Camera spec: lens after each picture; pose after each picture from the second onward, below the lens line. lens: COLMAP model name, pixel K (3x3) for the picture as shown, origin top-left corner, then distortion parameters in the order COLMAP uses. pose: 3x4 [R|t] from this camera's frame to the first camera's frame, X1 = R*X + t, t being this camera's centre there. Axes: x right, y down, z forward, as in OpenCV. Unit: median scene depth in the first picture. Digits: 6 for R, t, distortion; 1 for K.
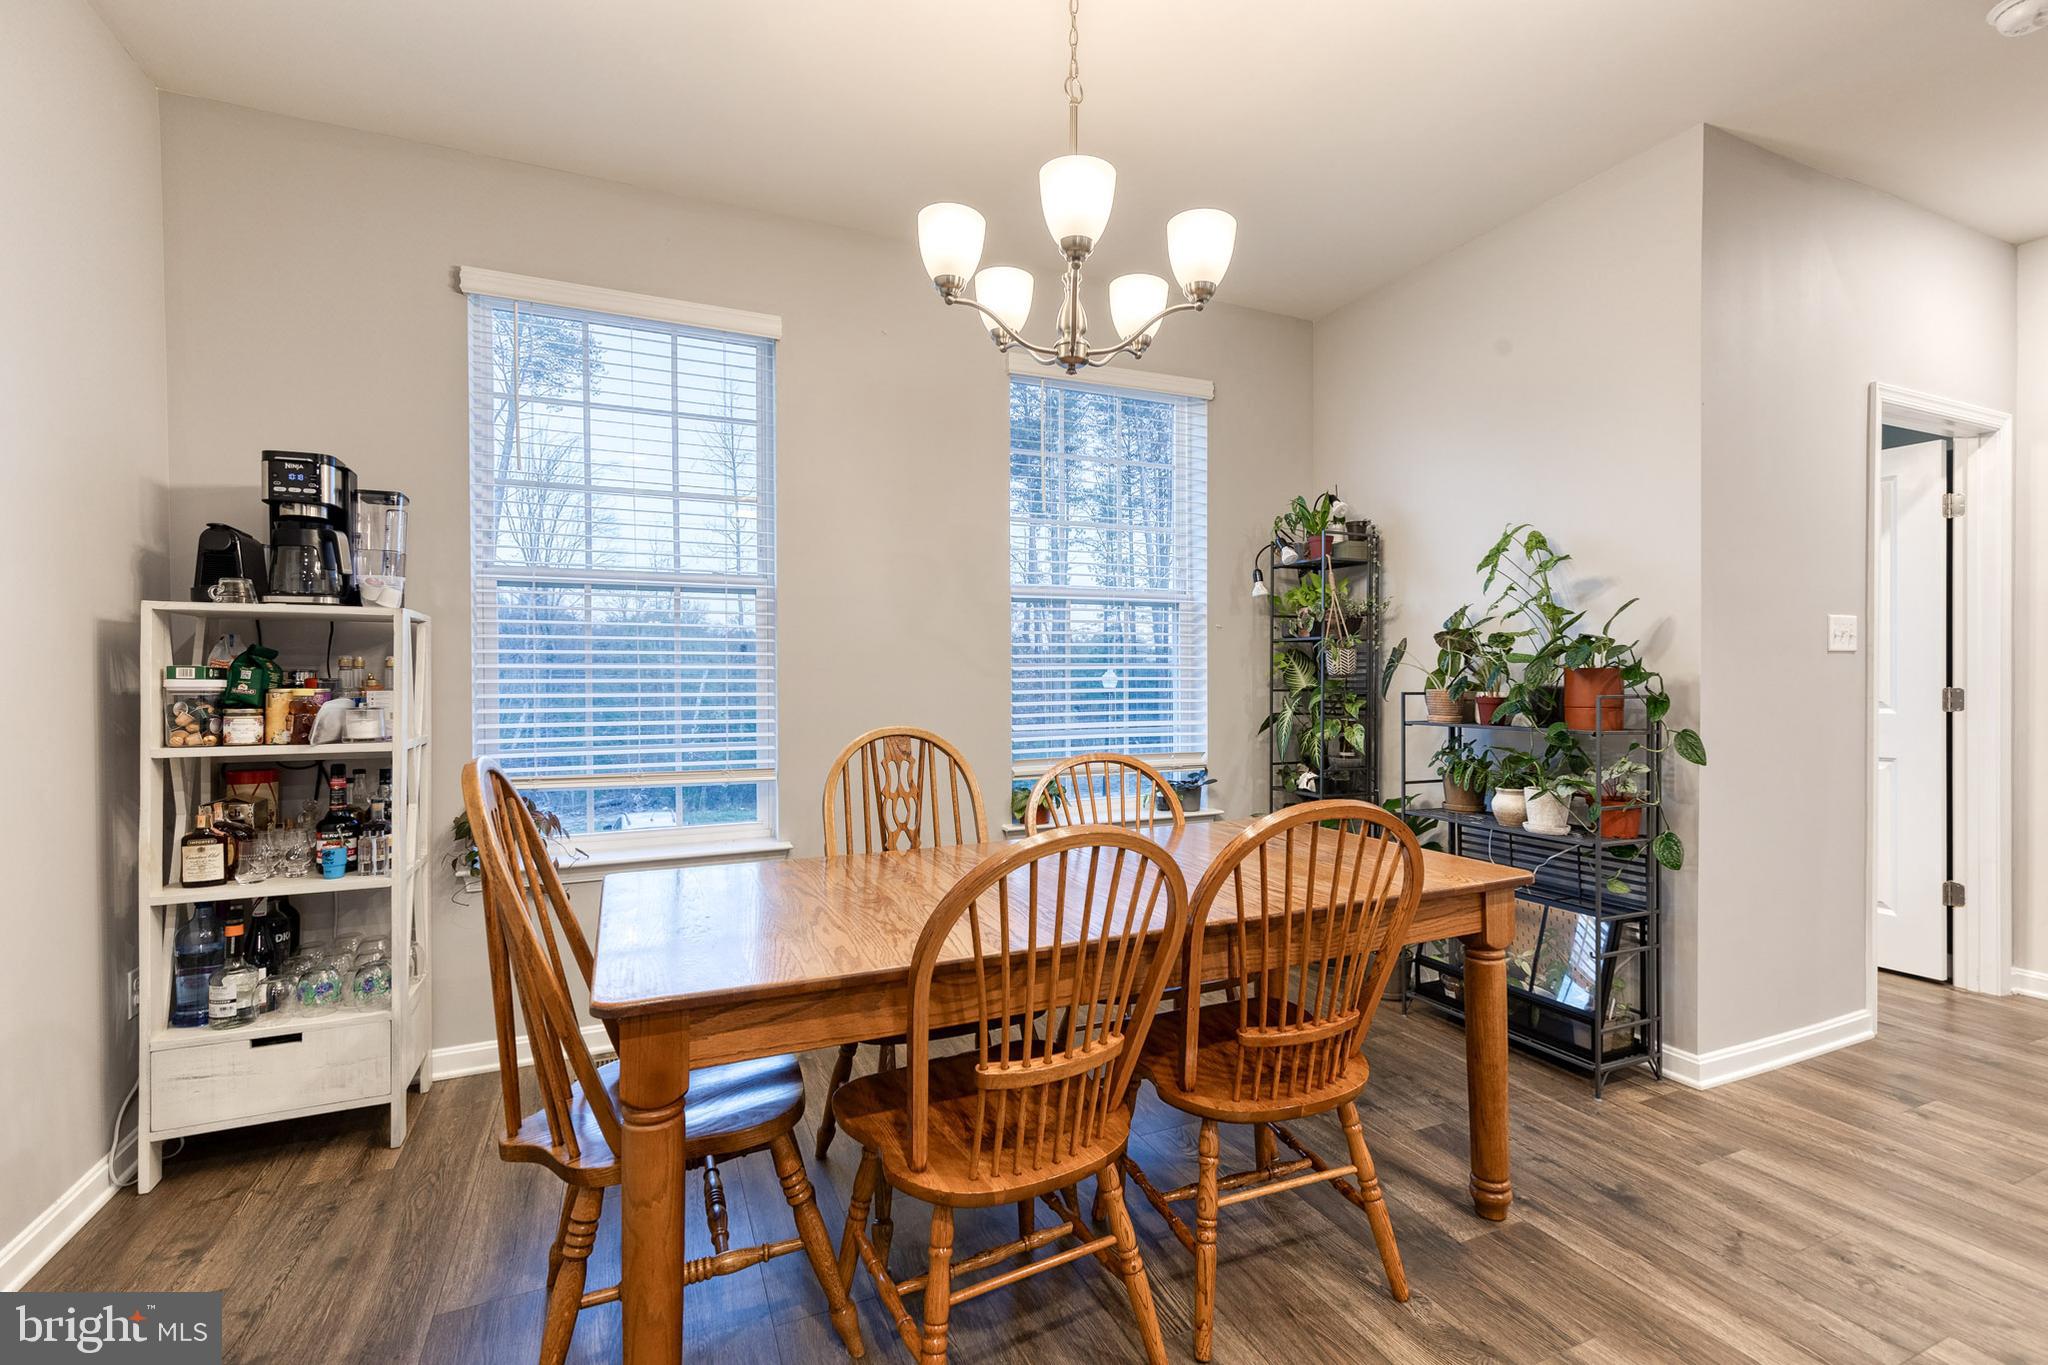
lens RADIAL K [[934.0, 0, 1053.1], [0, 934.0, 686.9], [0, 0, 1]] dist [0.007062, -0.000772]
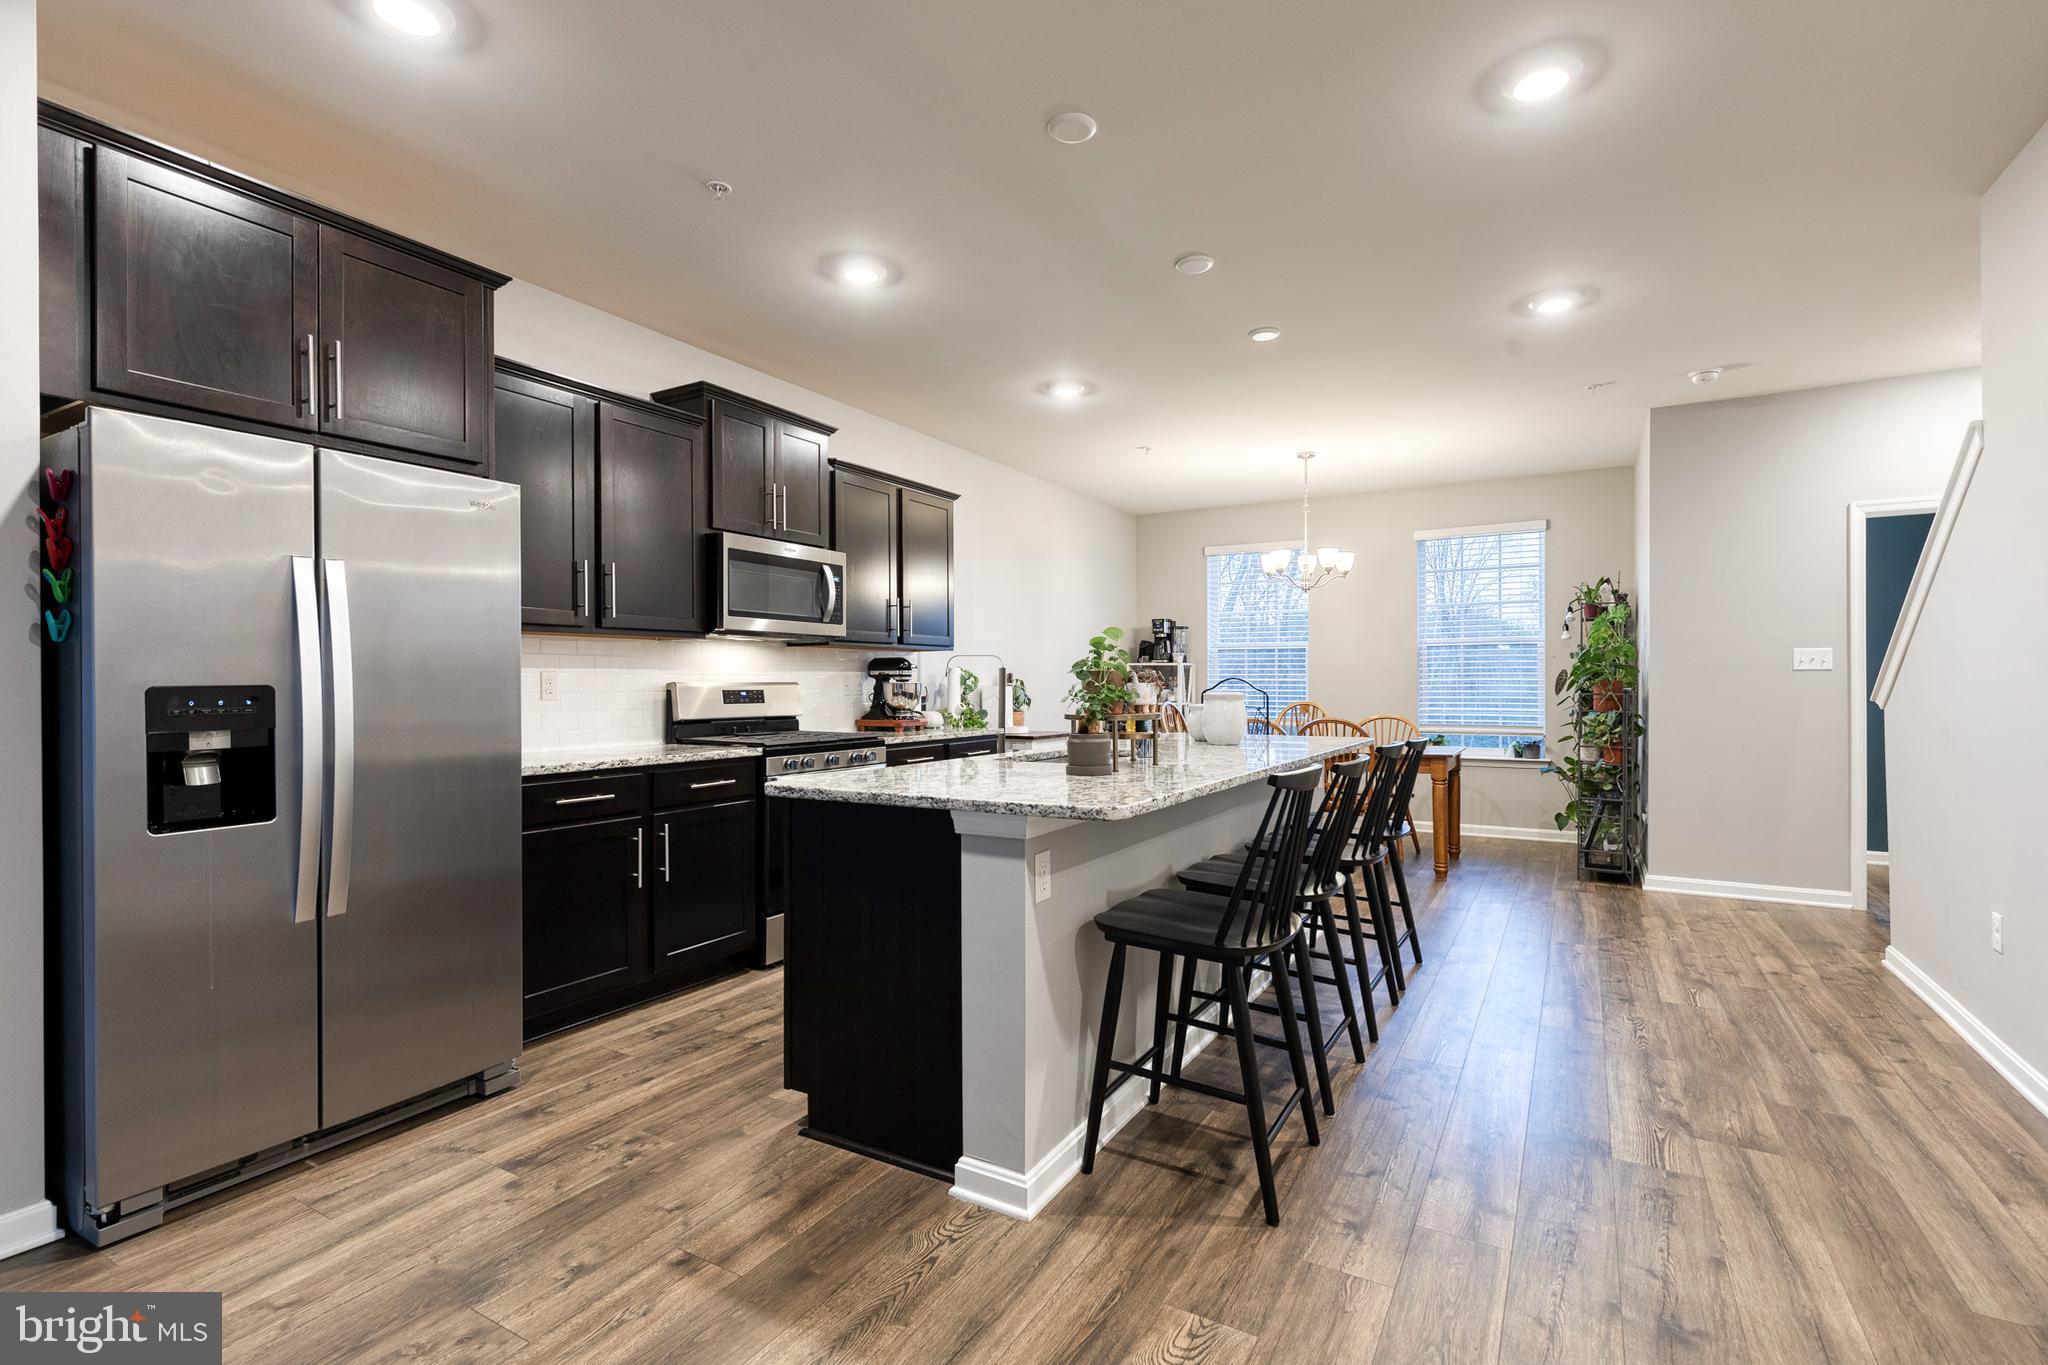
lens RADIAL K [[934.0, 0, 1038.0], [0, 934.0, 686.6], [0, 0, 1]] dist [0.007062, -0.000772]
pose [[0.585259, 0.004024, -0.810836, 1.768857], [-0.012690, 0.999911, -0.004197, 0.023361], [0.810747, 0.012746, 0.585258, -1.411522]]
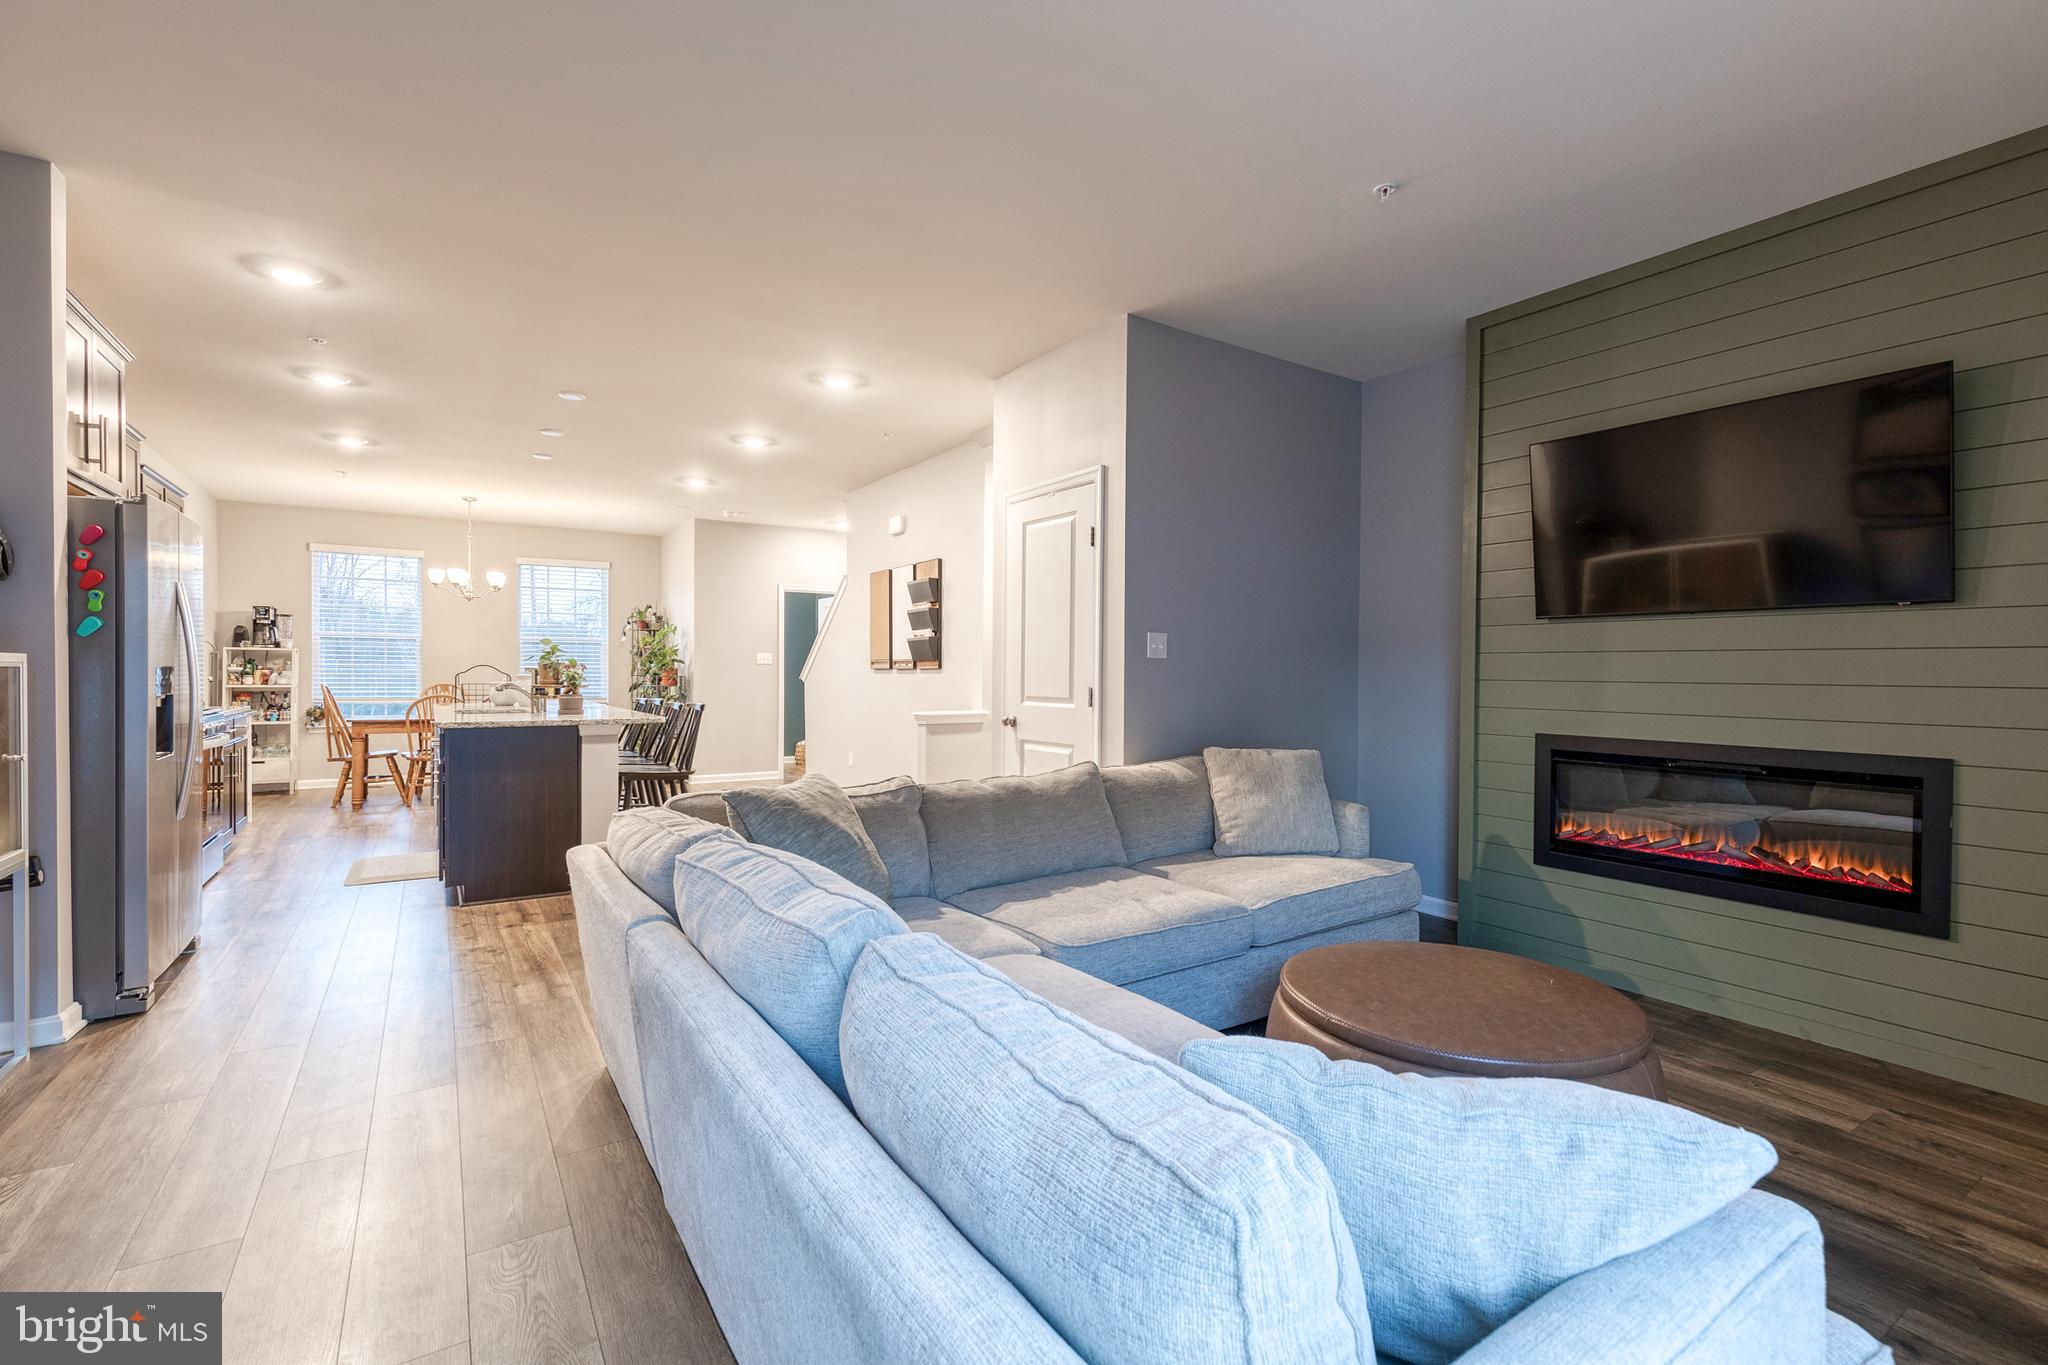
lens RADIAL K [[934.0, 0, 1054.2], [0, 934.0, 687.1], [0, 0, 1]] dist [0.007062, -0.000772]
pose [[0.985834, 0.005527, 0.167632, 1.660770], [-0.005492, 0.999985, -0.000674, 0.054541], [-0.167633, -0.000256, 0.985849, -3.188473]]
